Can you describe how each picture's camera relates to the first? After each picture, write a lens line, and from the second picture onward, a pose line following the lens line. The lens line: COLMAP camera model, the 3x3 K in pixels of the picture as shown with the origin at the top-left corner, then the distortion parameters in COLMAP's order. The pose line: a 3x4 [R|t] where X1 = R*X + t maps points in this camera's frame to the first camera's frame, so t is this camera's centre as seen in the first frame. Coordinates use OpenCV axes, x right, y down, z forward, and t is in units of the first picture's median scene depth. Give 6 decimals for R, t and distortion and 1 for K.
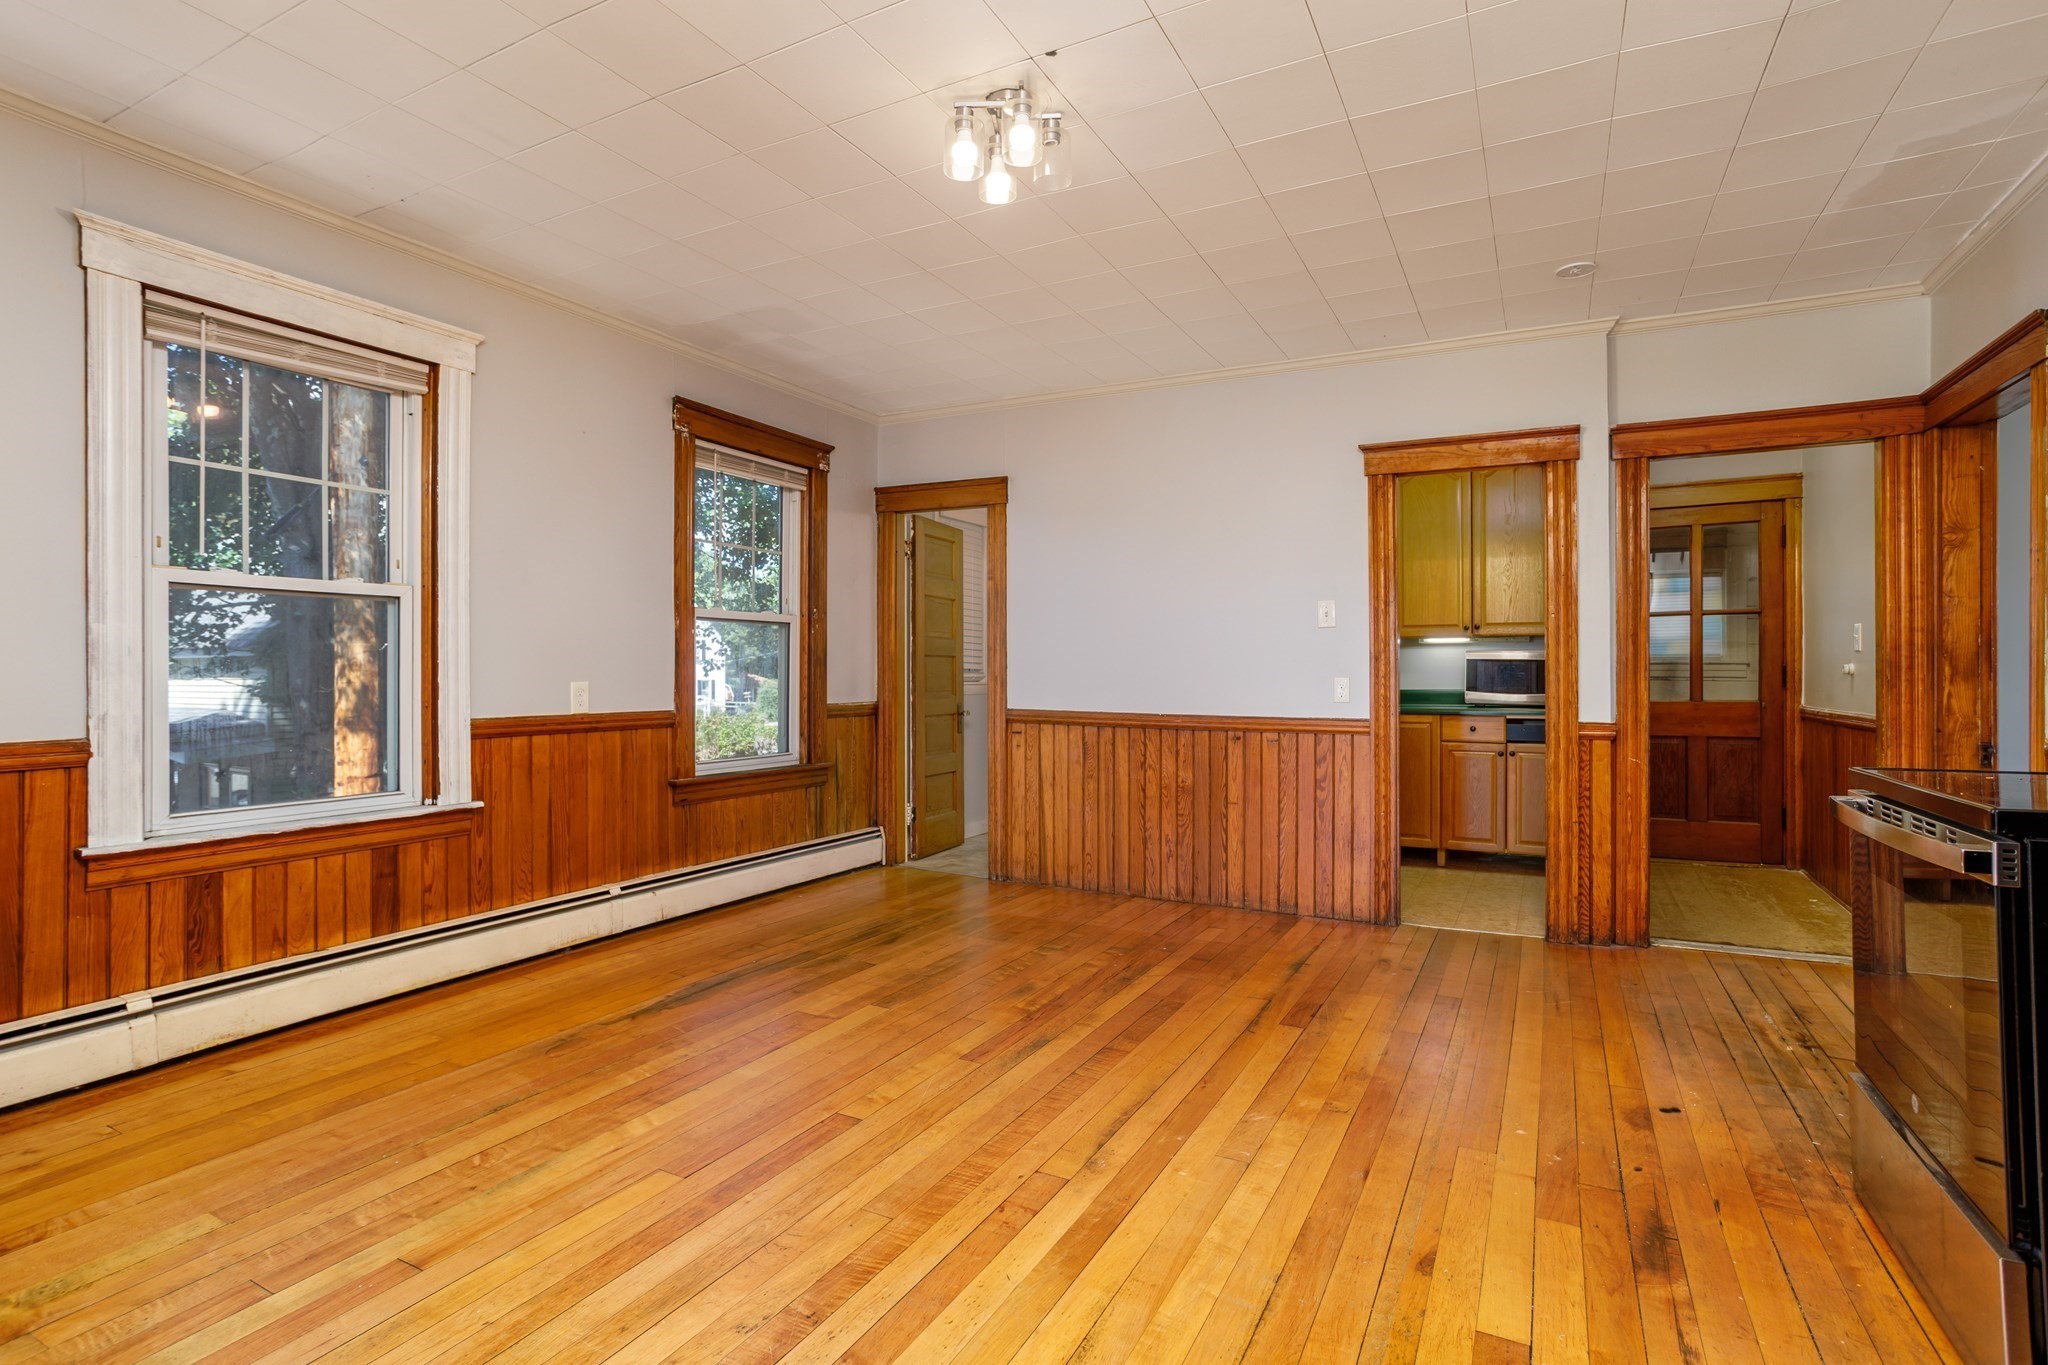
lens RADIAL K [[1000.5, 0, 1019.3], [0, 1000.5, 666.4], [0, 0, 1]] dist [-0.062409, 0.038389]
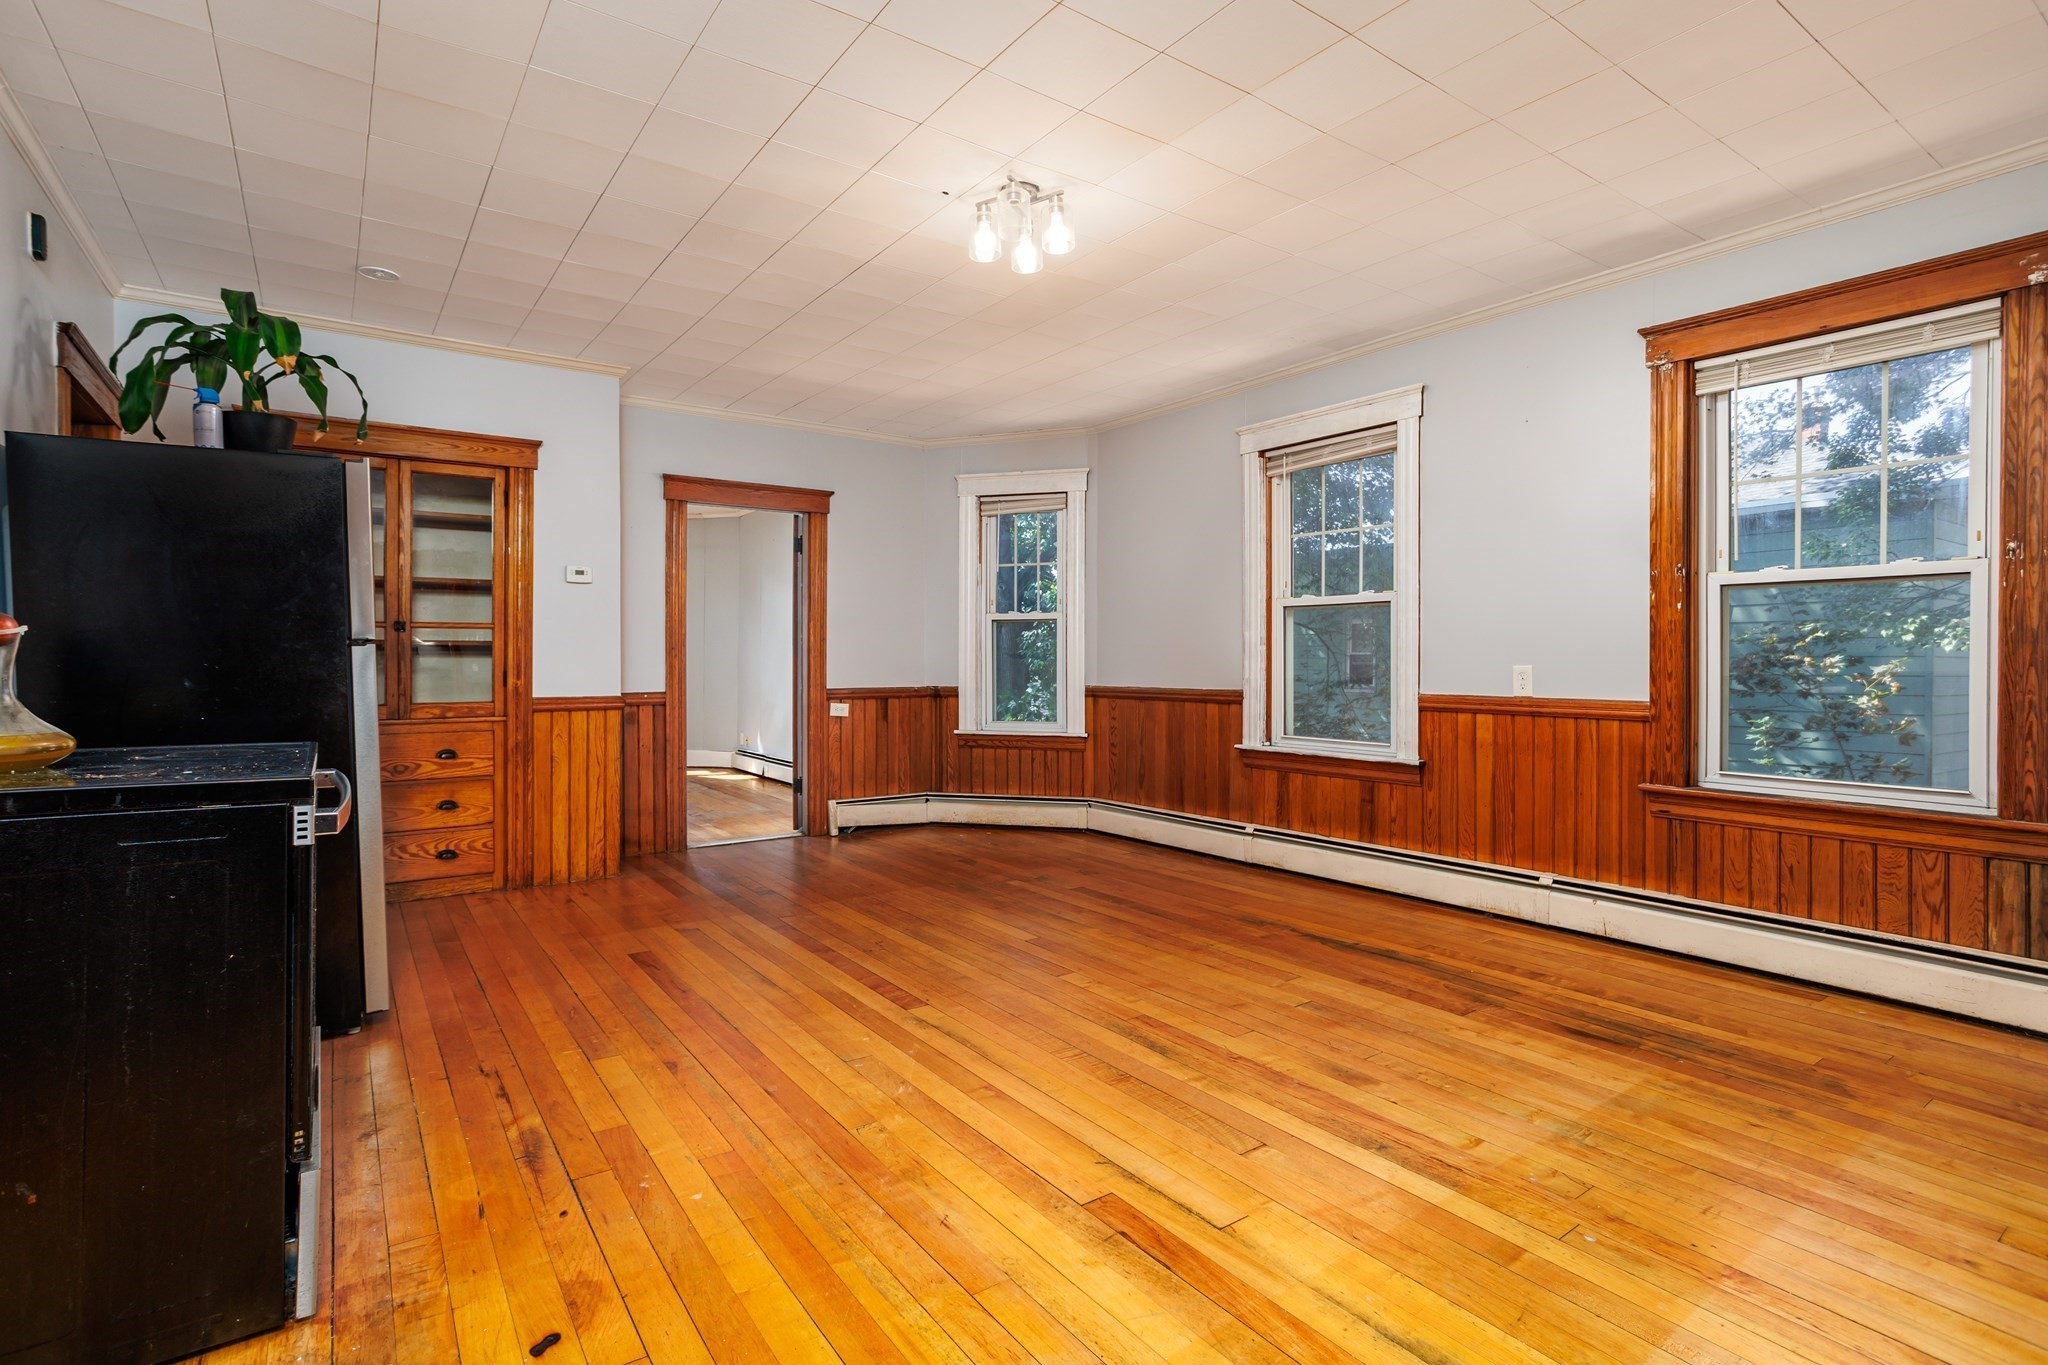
lens RADIAL K [[994.8, 0, 1032.7], [0, 994.8, 666.0], [0, 0, 1]] dist [-0.059701, 0.037037]
pose [[-0.438229, 0.007773, -0.898830, 0.746381], [0.004441, 0.999969, 0.006483, 0.007880], [0.898853, -0.001150, -0.438250, 1.067656]]
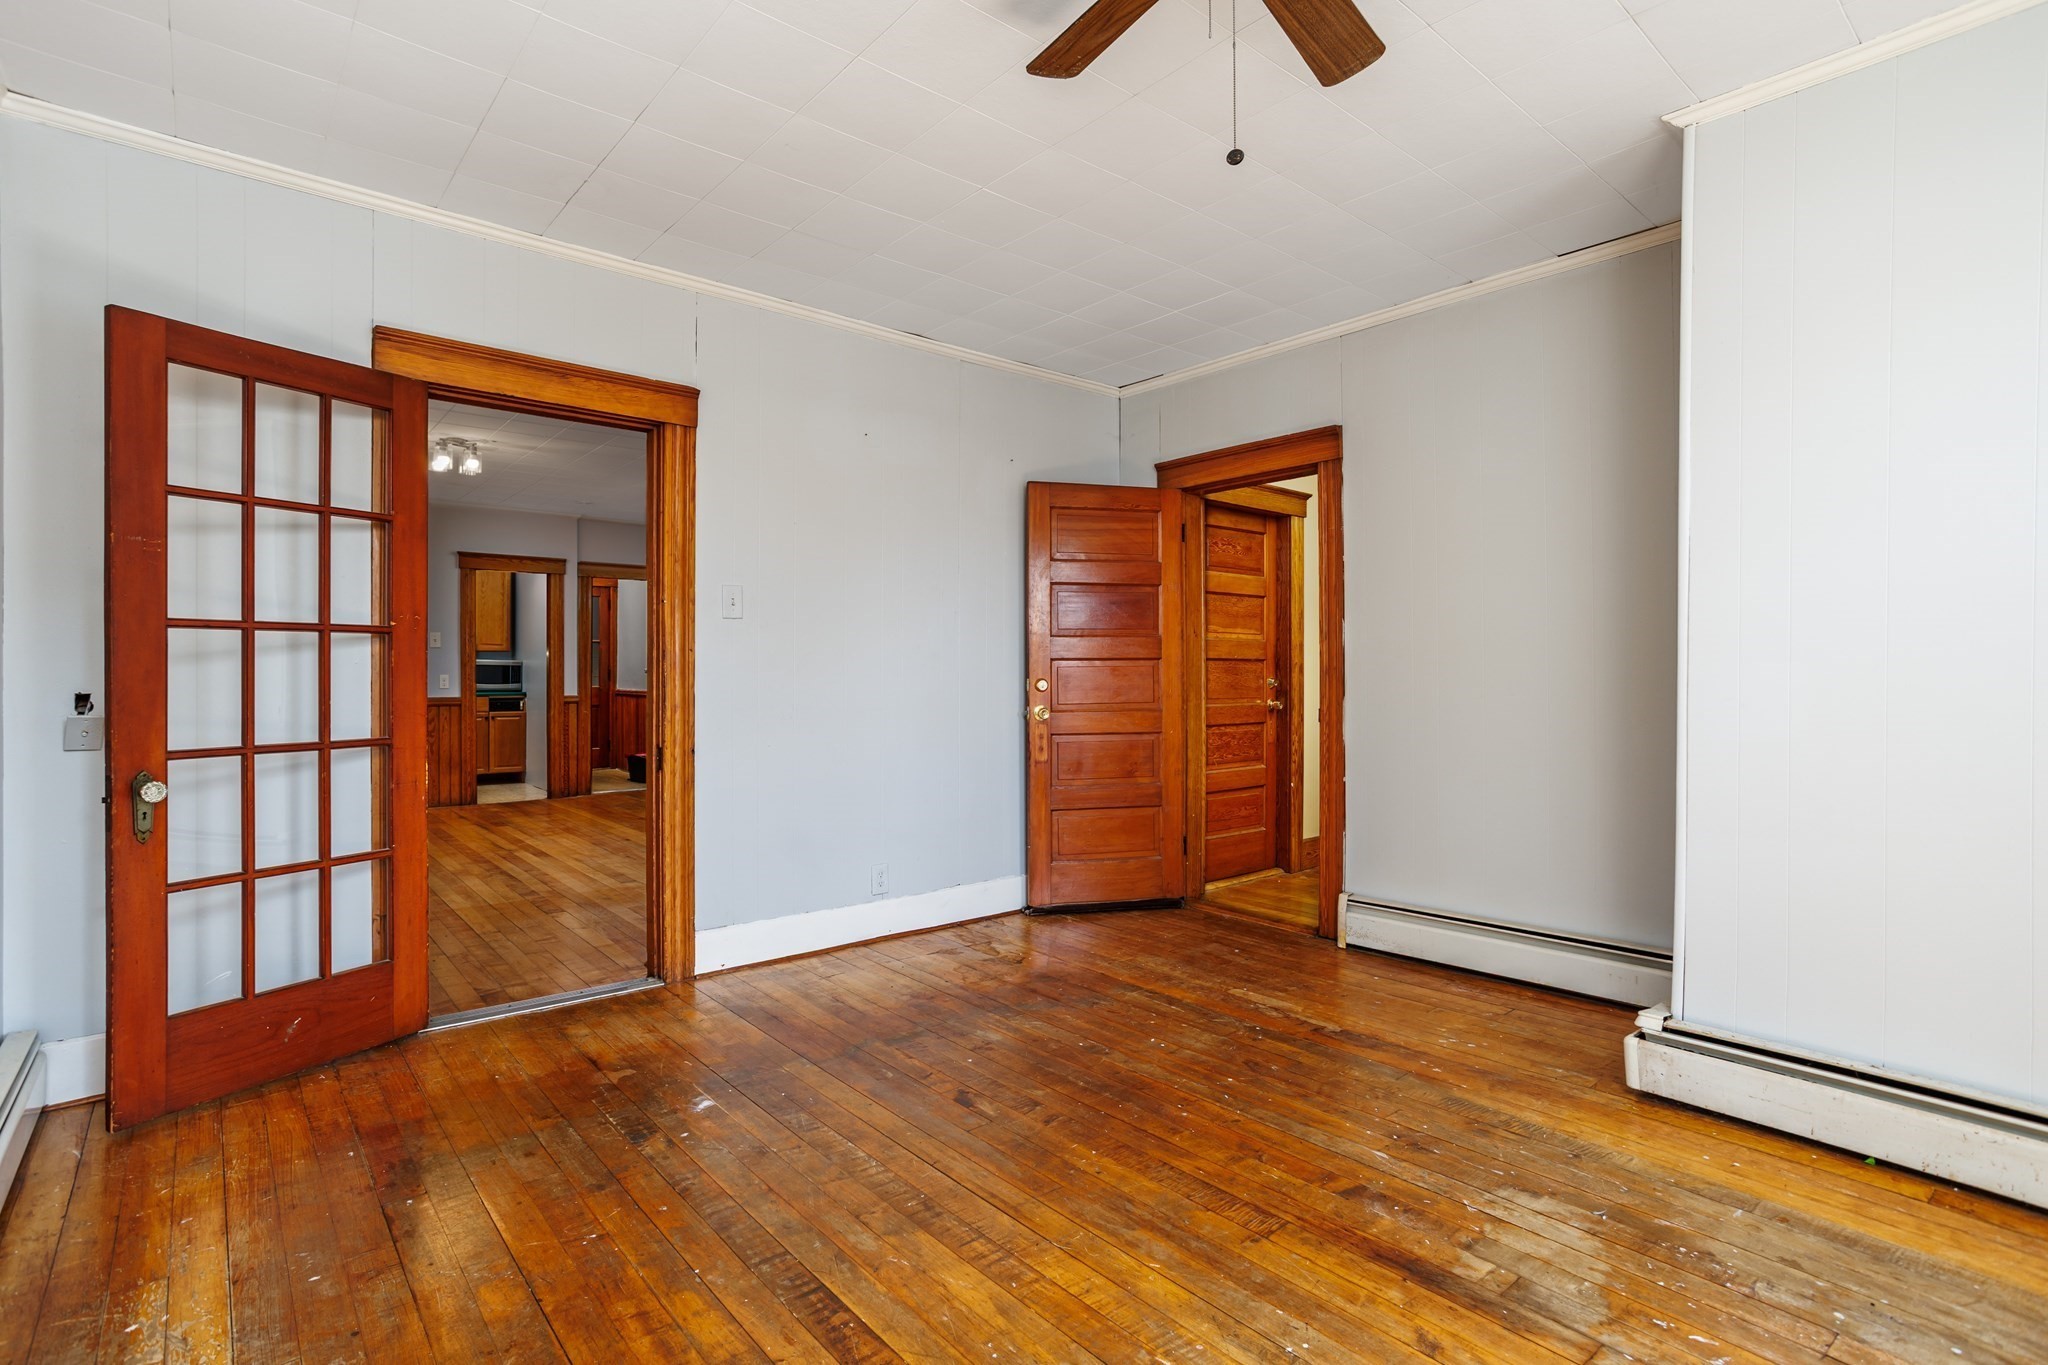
lens RADIAL K [[1000.5, 0, 1019.3], [0, 1000.5, 666.4], [0, 0, 1]] dist [-0.062409, 0.038389]
pose [[0.366289, 0.005221, 0.930487, -1.212715], [-0.004297, 0.999983, -0.003919, -0.002897], [-0.930491, -0.002563, 0.366305, -0.813104]]
